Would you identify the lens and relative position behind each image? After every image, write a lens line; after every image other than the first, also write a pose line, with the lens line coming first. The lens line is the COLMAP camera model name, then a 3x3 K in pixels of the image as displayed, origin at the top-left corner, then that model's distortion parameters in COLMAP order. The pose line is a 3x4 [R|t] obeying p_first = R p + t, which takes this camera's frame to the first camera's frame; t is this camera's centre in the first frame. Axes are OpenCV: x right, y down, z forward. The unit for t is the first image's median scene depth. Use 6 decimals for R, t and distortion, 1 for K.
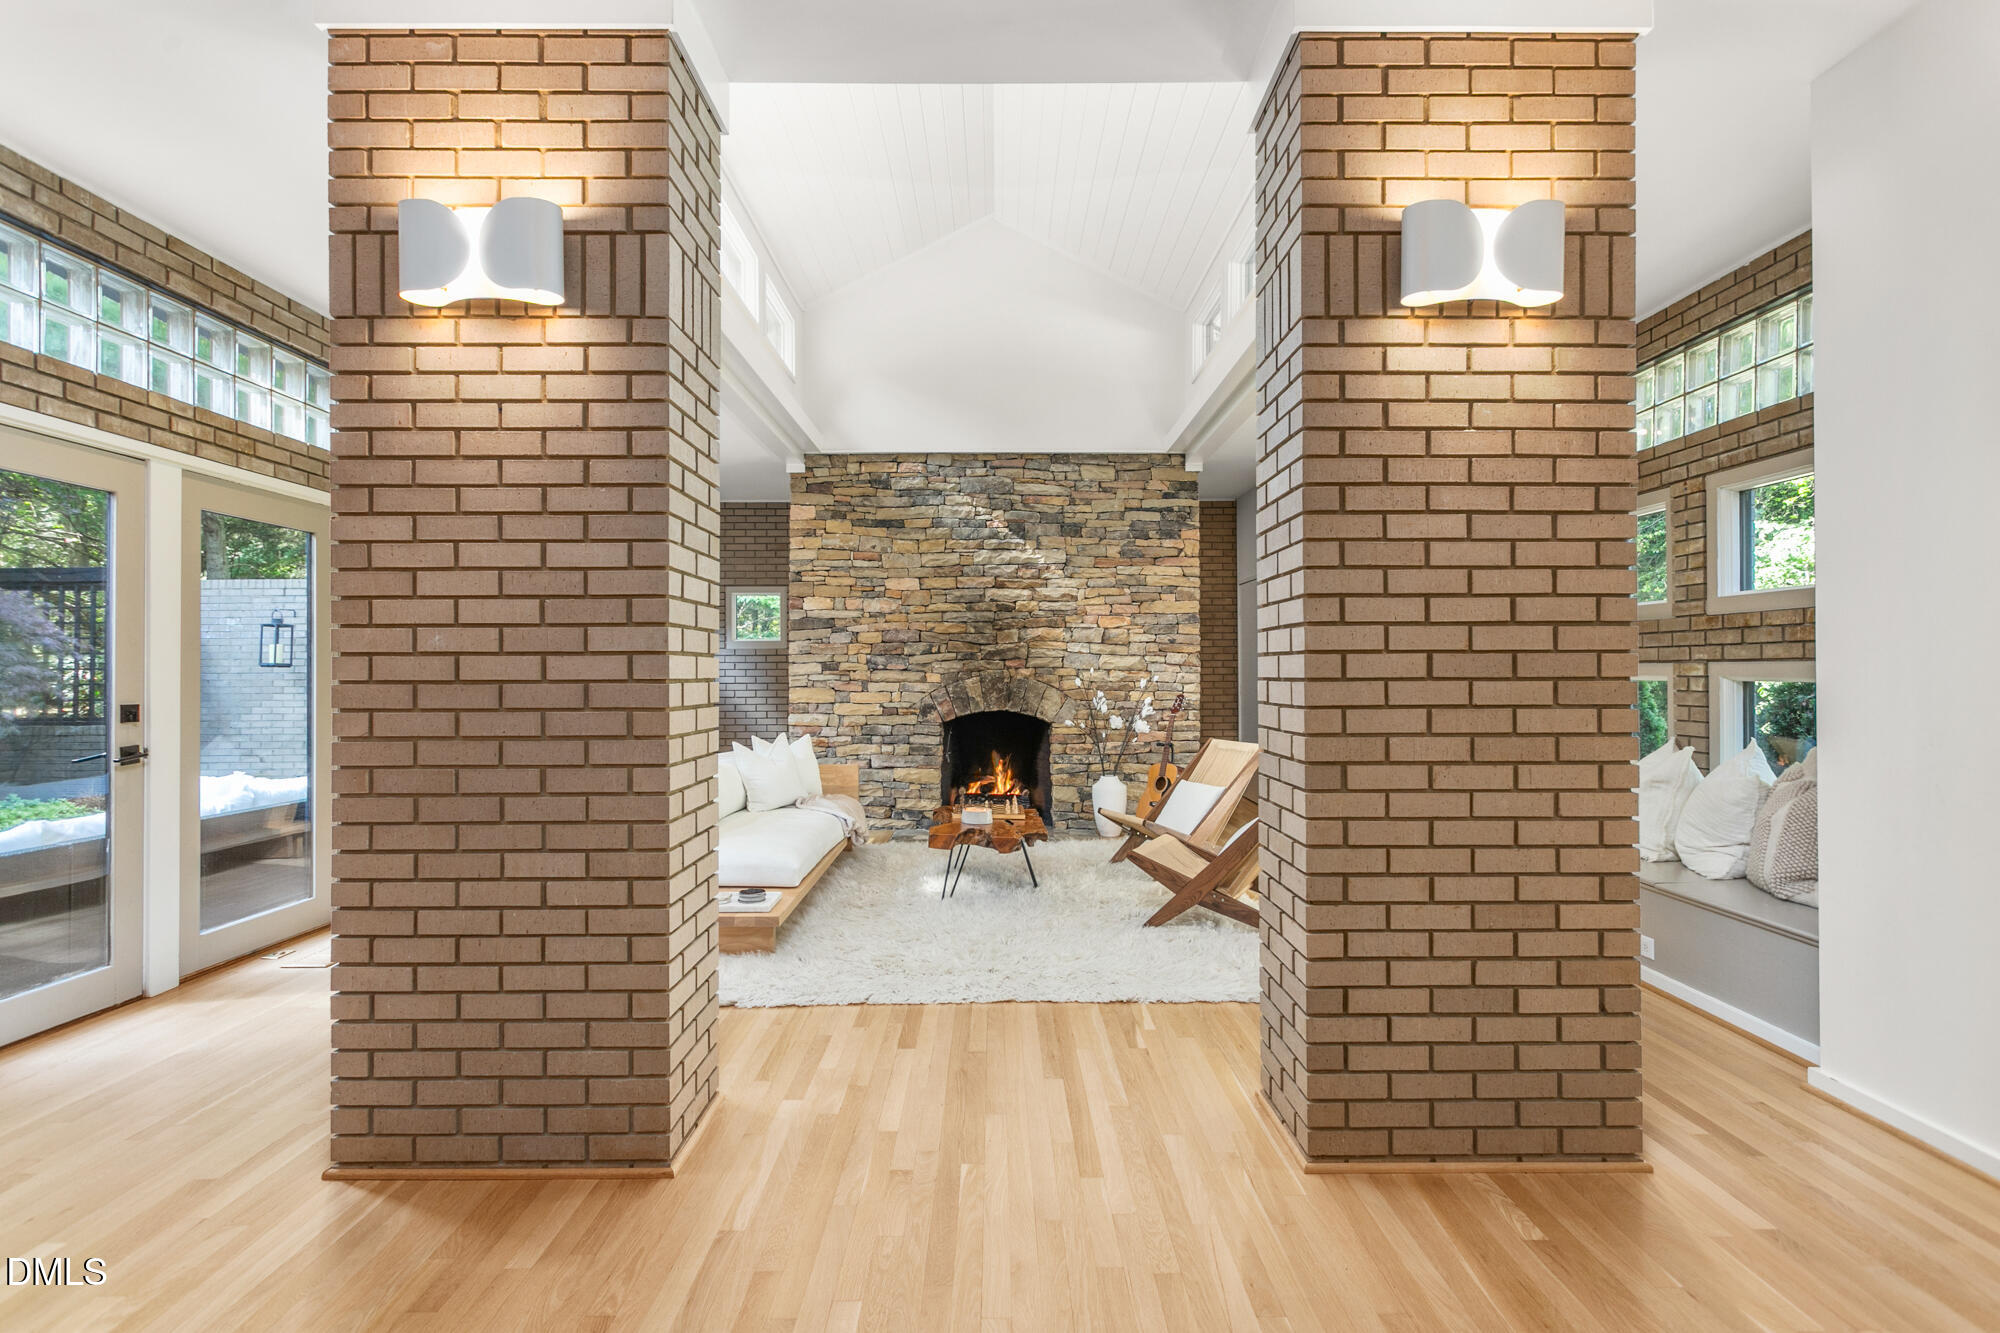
lens RADIAL K [[959.4, 0, 999.4], [0, 959.4, 662.6], [0, 0, 1]] dist [0.005013, 0.001469]
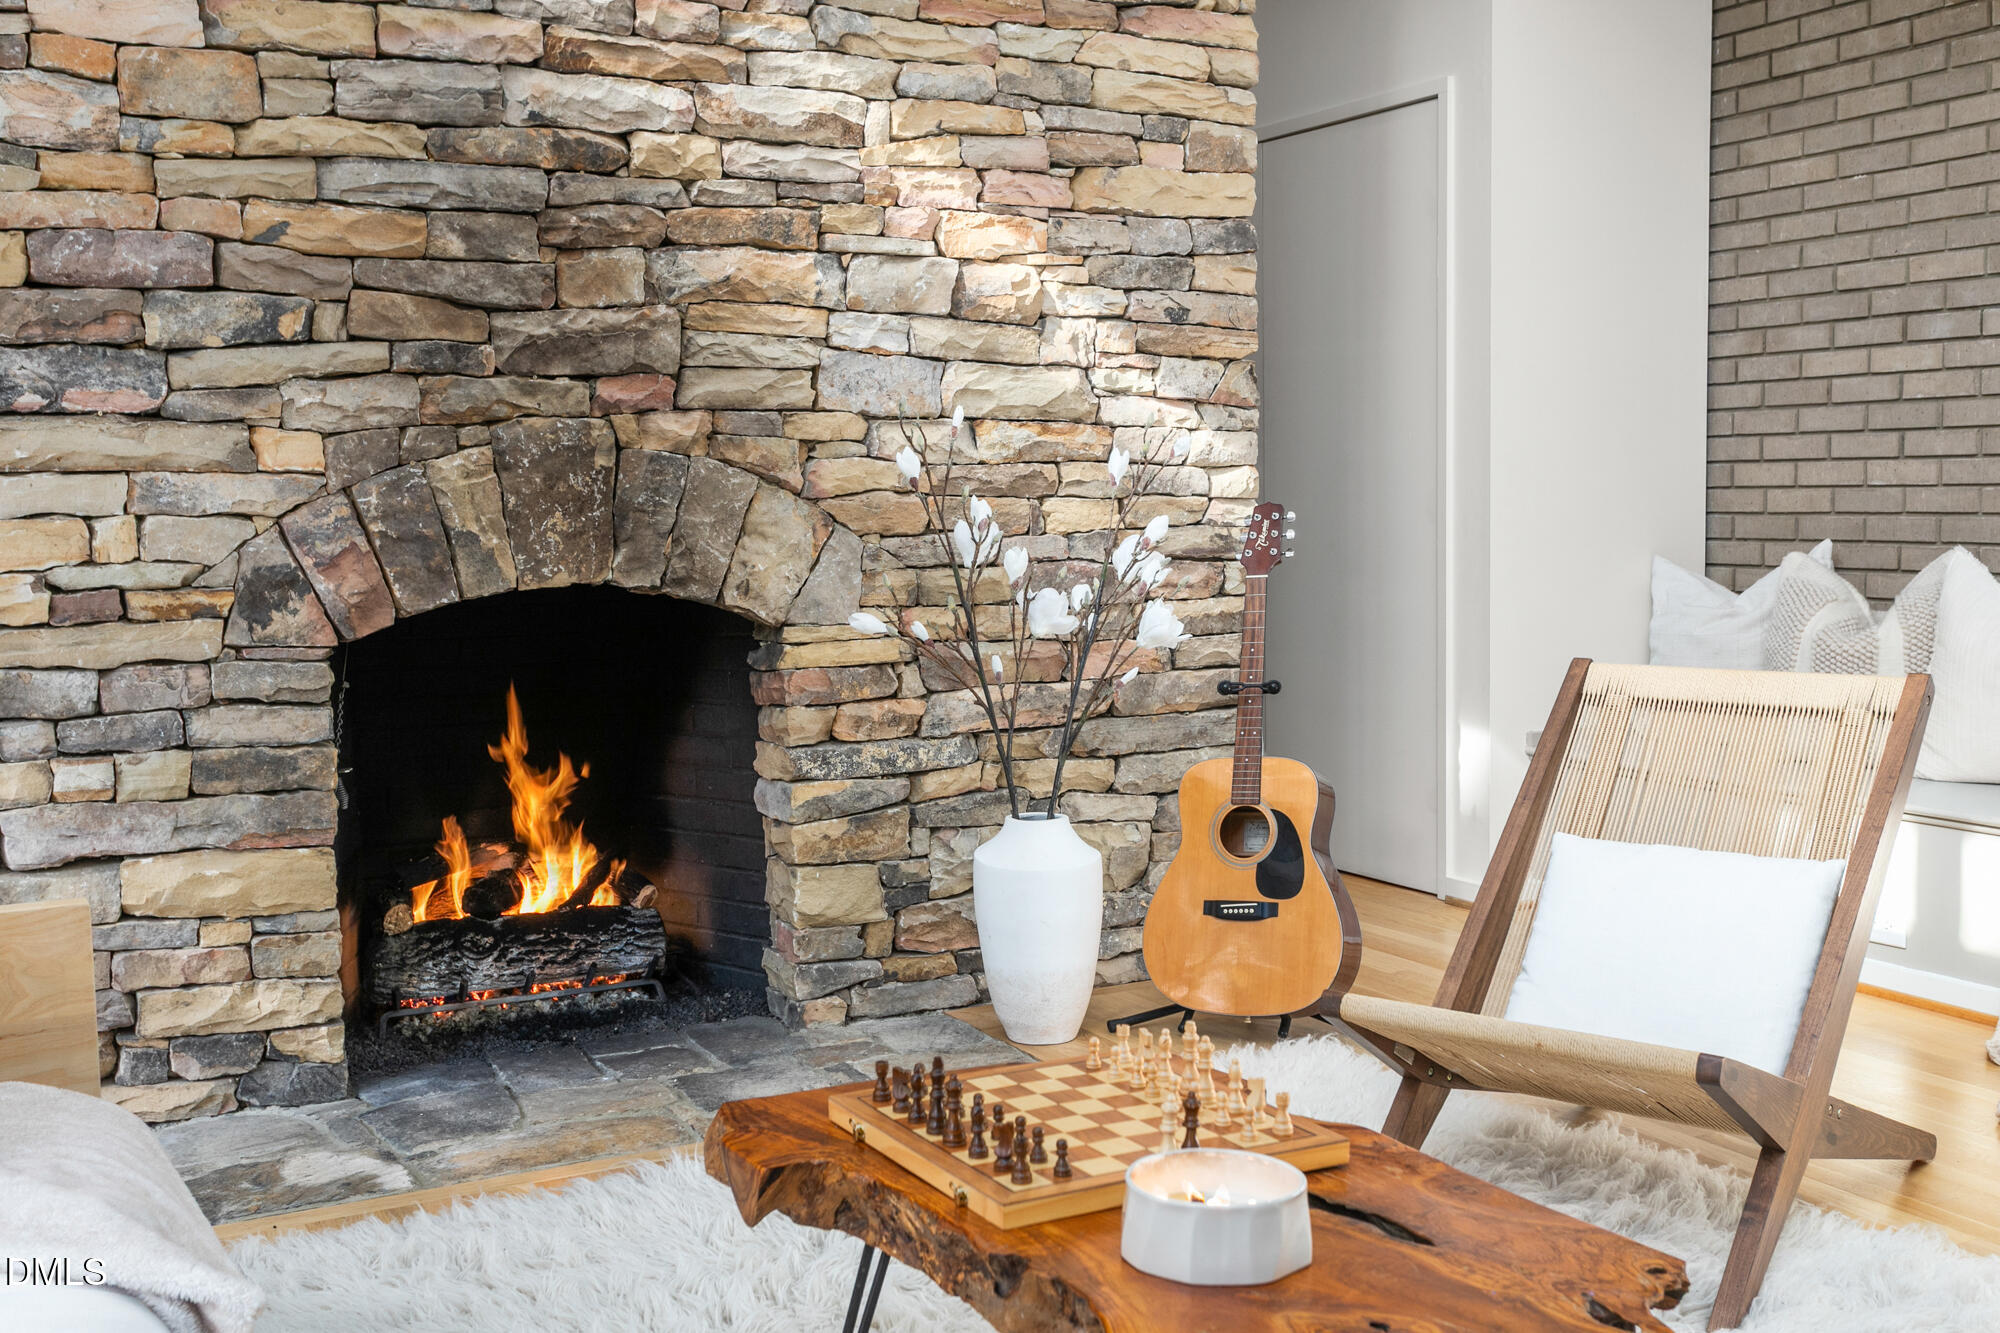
lens RADIAL K [[2016.4, 0, 991.6], [0, 2016.4, 662.6], [0, 0, 1]] dist [0.017627, 0.000000]
pose [[0.880346, -0.054425, 0.471199, -0.150609], [0.008092, 0.994974, 0.099804, 0.019182], [-0.474263, -0.084049, 0.876362, 0.498692]]
